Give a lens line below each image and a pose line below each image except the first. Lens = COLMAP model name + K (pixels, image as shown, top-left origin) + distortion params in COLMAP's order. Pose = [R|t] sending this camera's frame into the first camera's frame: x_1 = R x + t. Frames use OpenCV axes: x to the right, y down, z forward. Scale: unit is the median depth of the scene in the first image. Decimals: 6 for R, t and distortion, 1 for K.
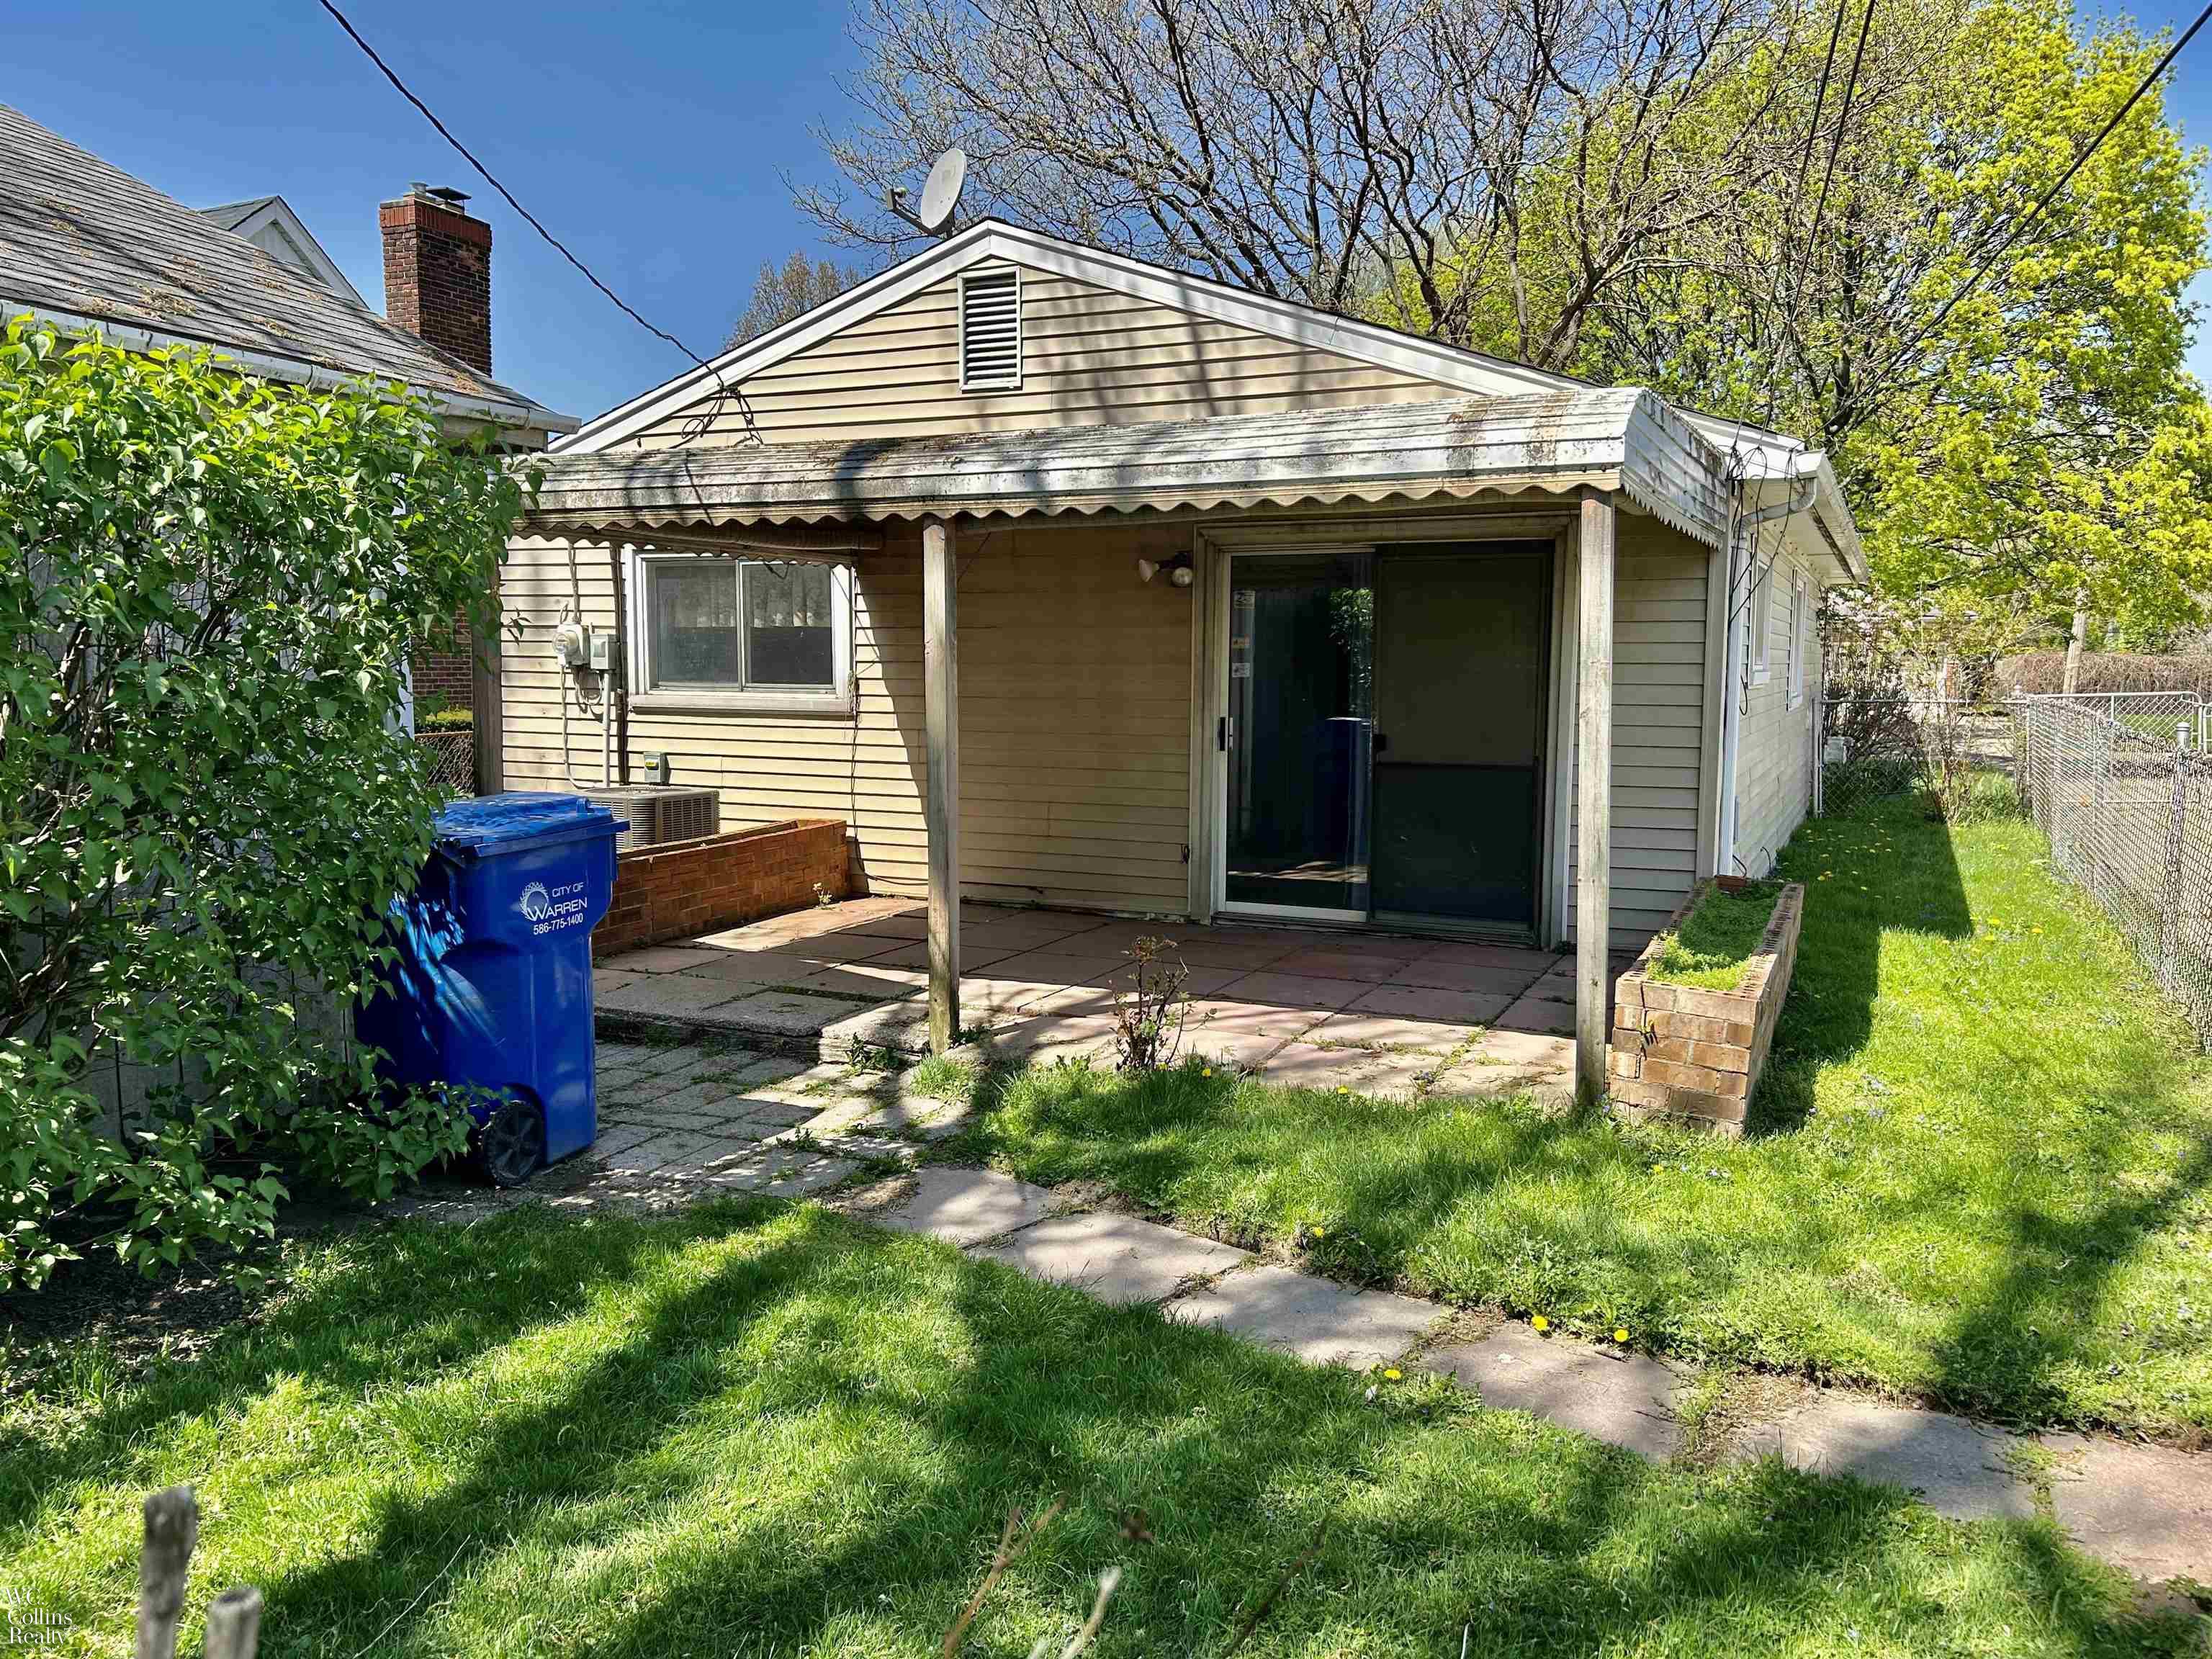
lens RADIAL K [[1660.5, 0, 1095.4], [0, 1660.5, 825.4], [0, 0, 1]] dist [0.025558, -0.009228]
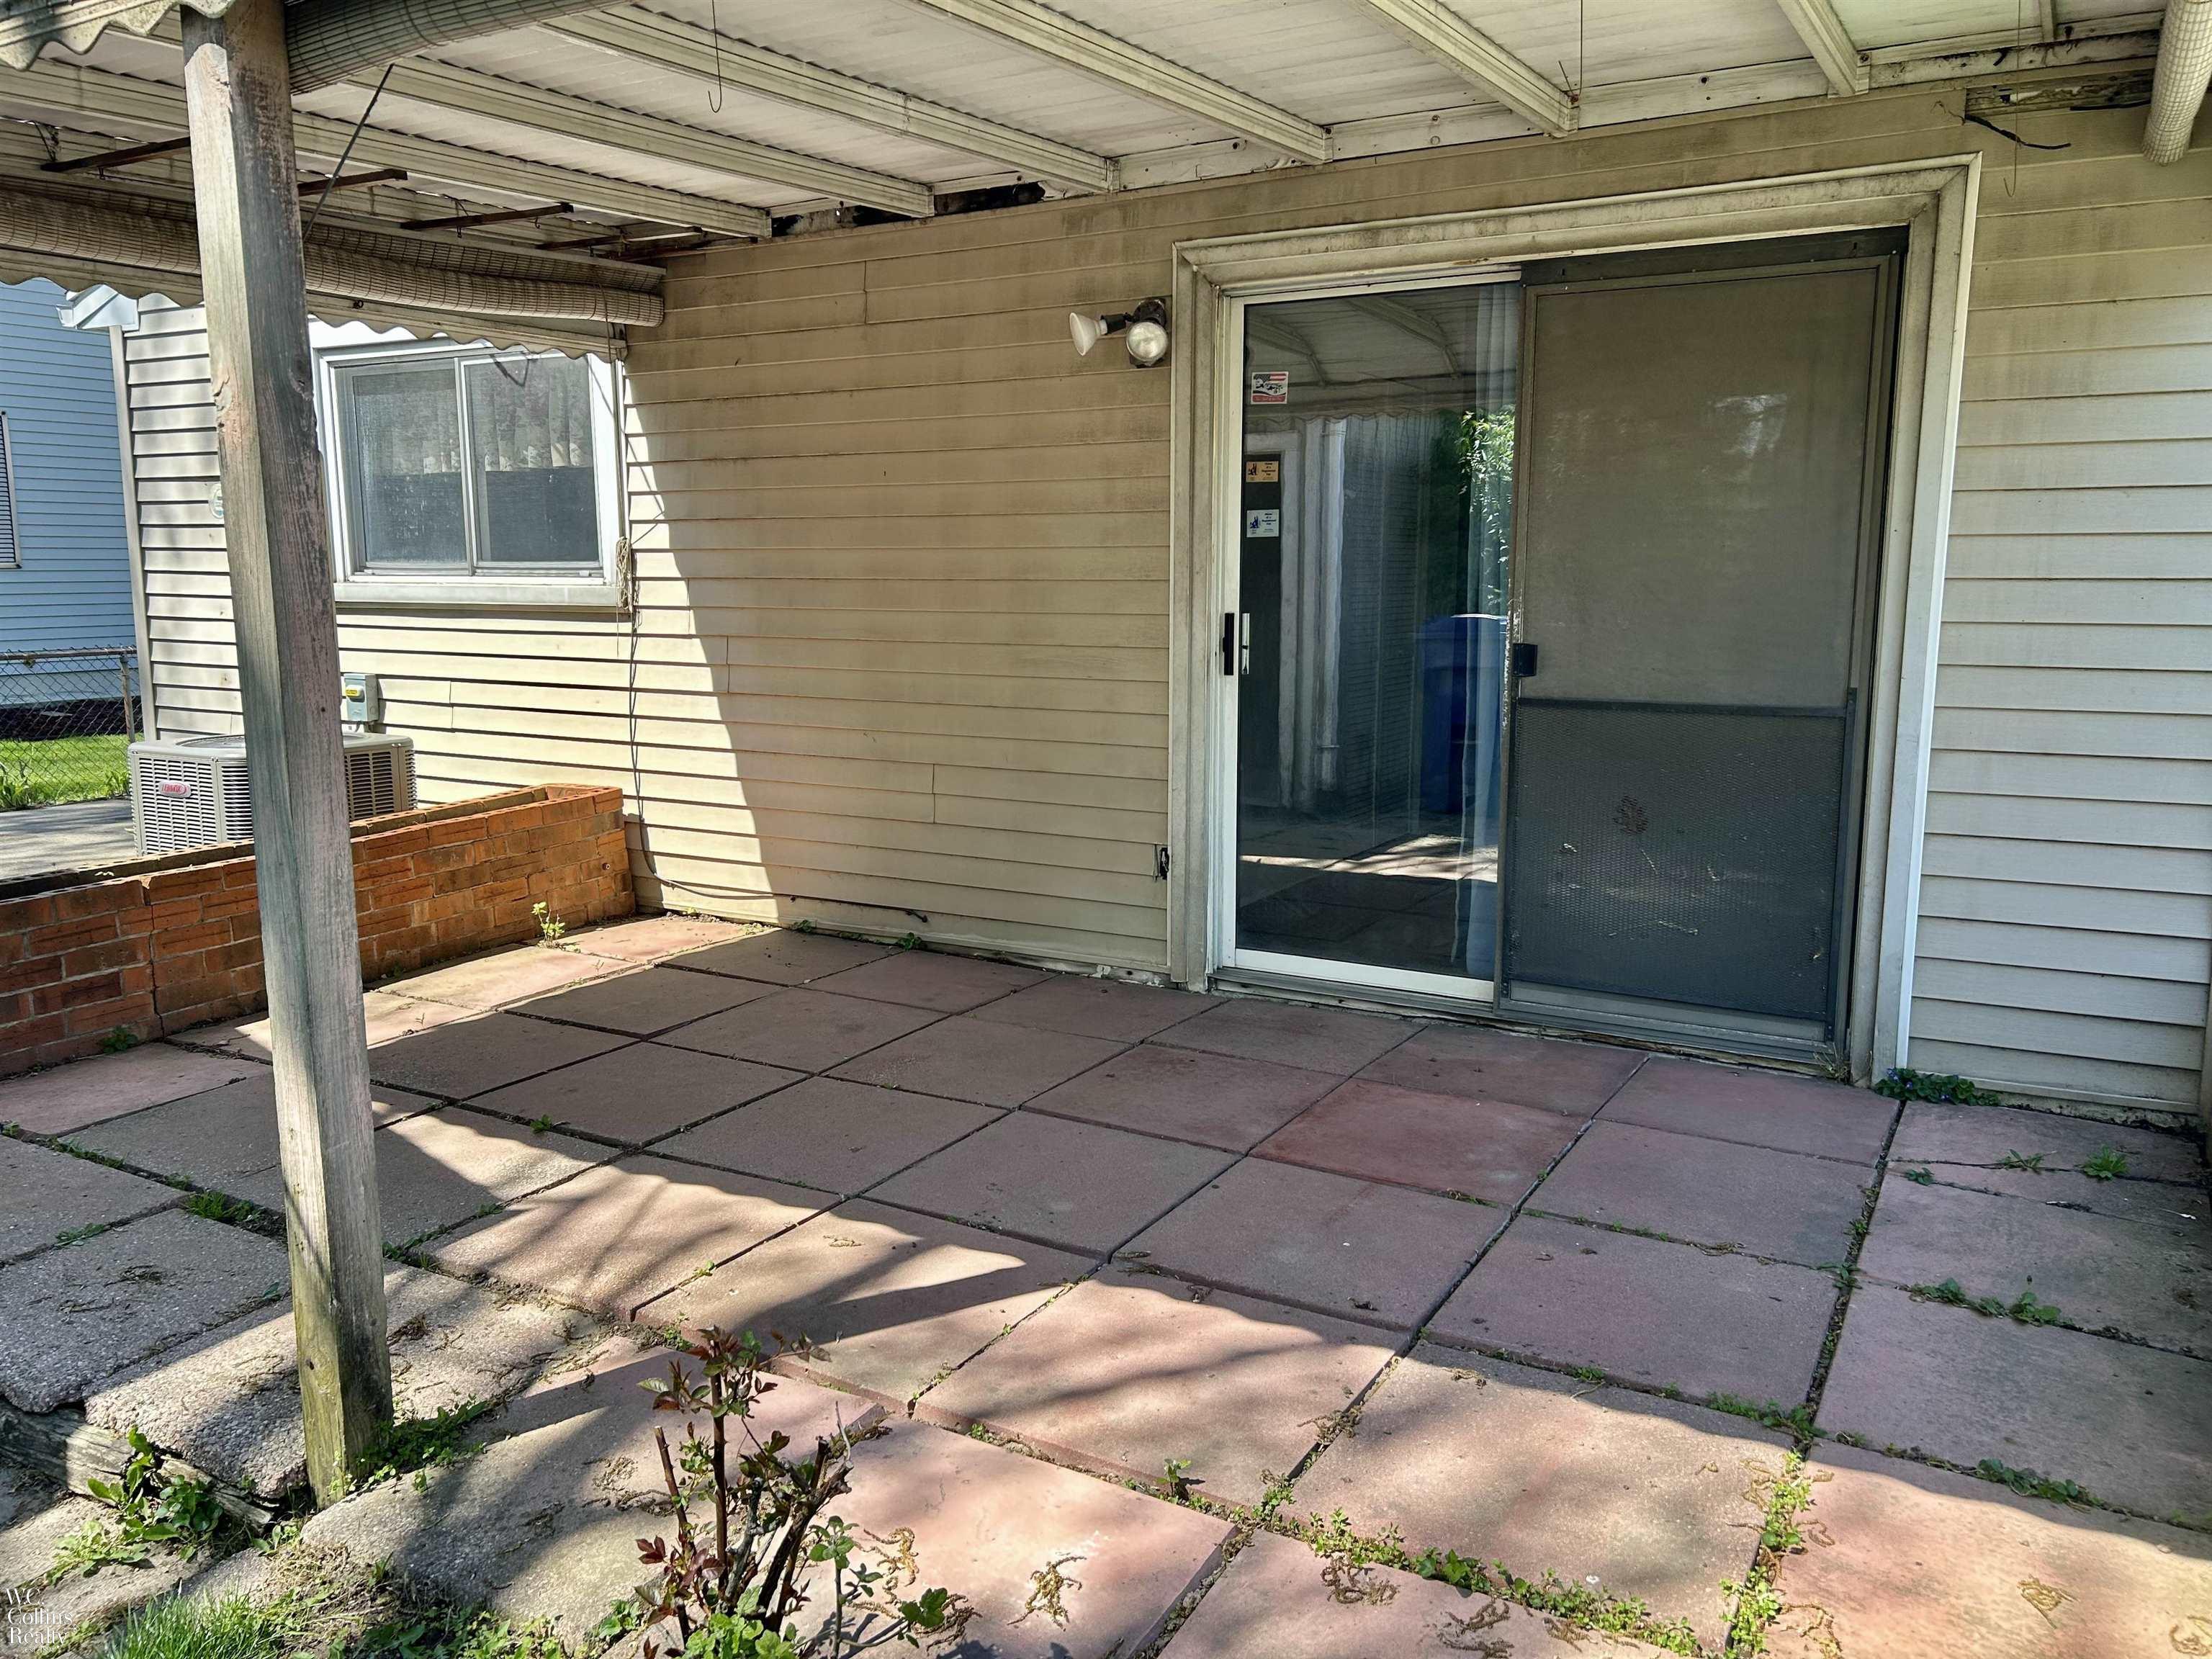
lens RADIAL K [[1690.6, 0, 1106.0], [0, 1690.6, 829.5], [0, 0, 1]] dist [0.006812, 0.000637]
pose [[0.997251, 0.004649, -0.073947, 0.071051], [-0.000356, 0.998318, 0.057966, -0.024117], [0.074092, -0.057781, 0.995576, 0.409216]]
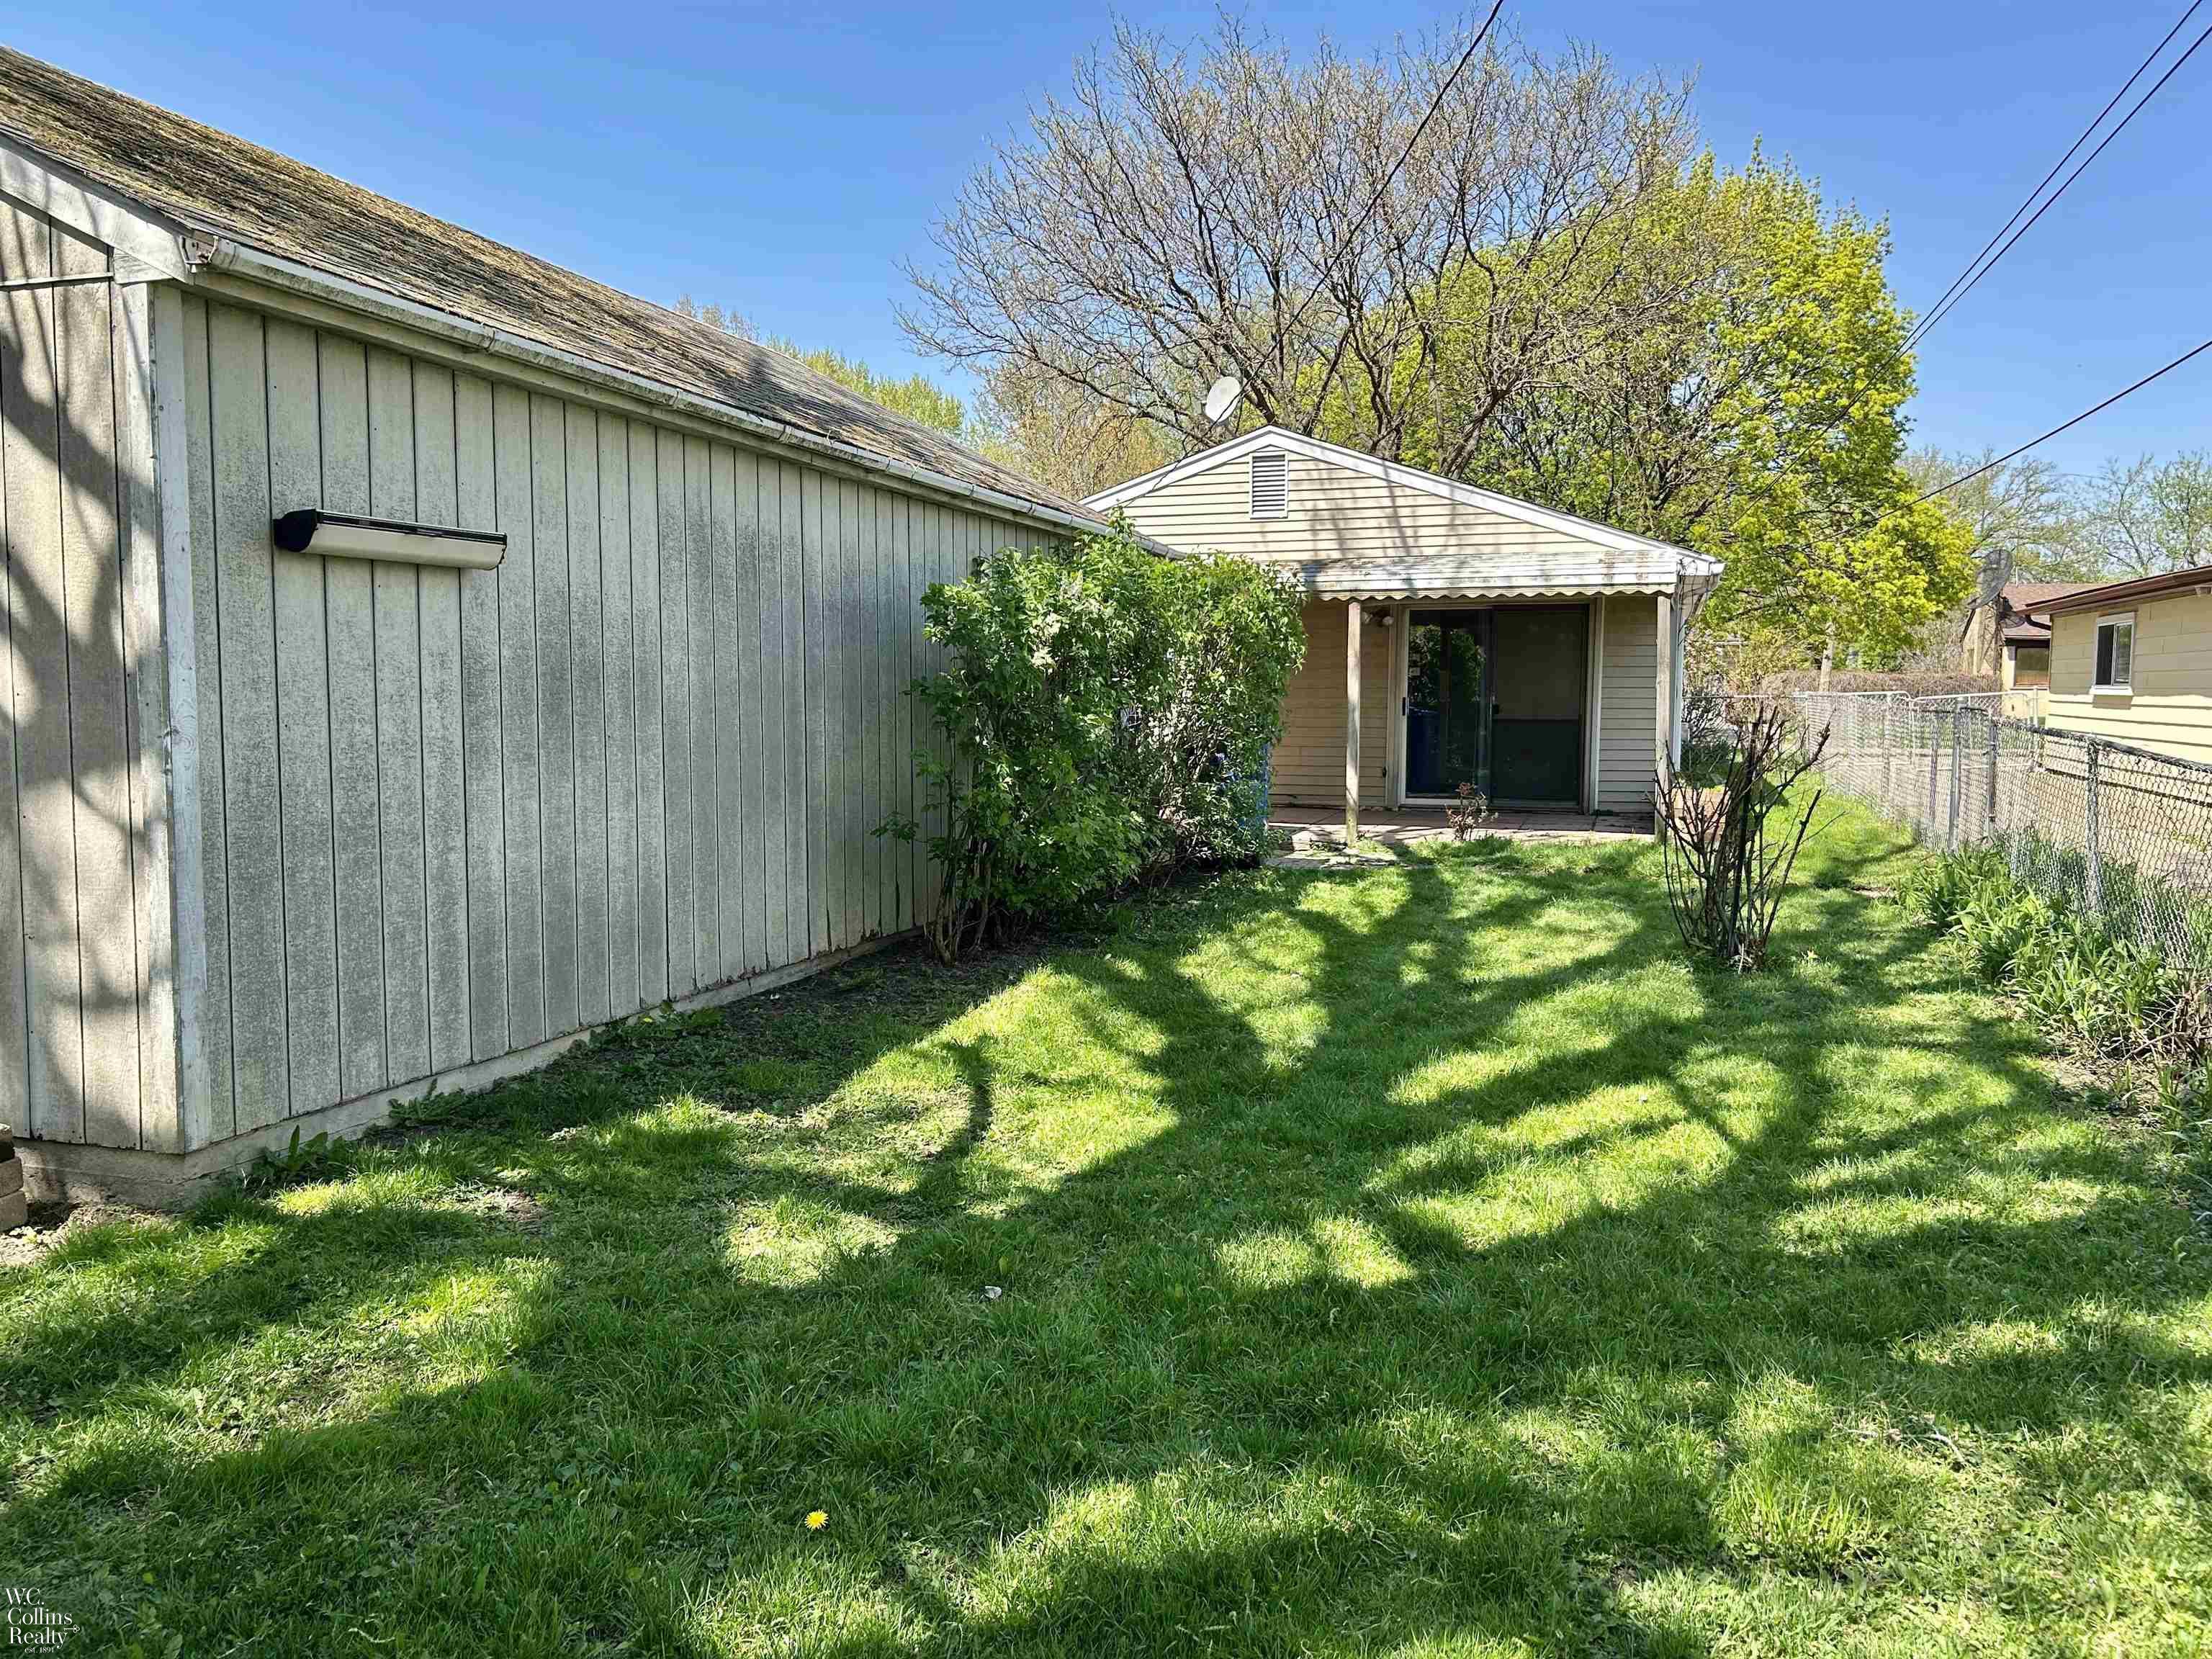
lens RADIAL K [[1694.3, 0, 1023.7], [0, 1694.3, 827.8], [0, 0, 1]] dist [-0.003812, 0.000140]
pose [[0.995820, -0.010309, 0.090752, -0.464183], [0.011667, 0.999828, -0.014443, 0.091459], [-0.090587, 0.015441, 0.995769, -0.746781]]
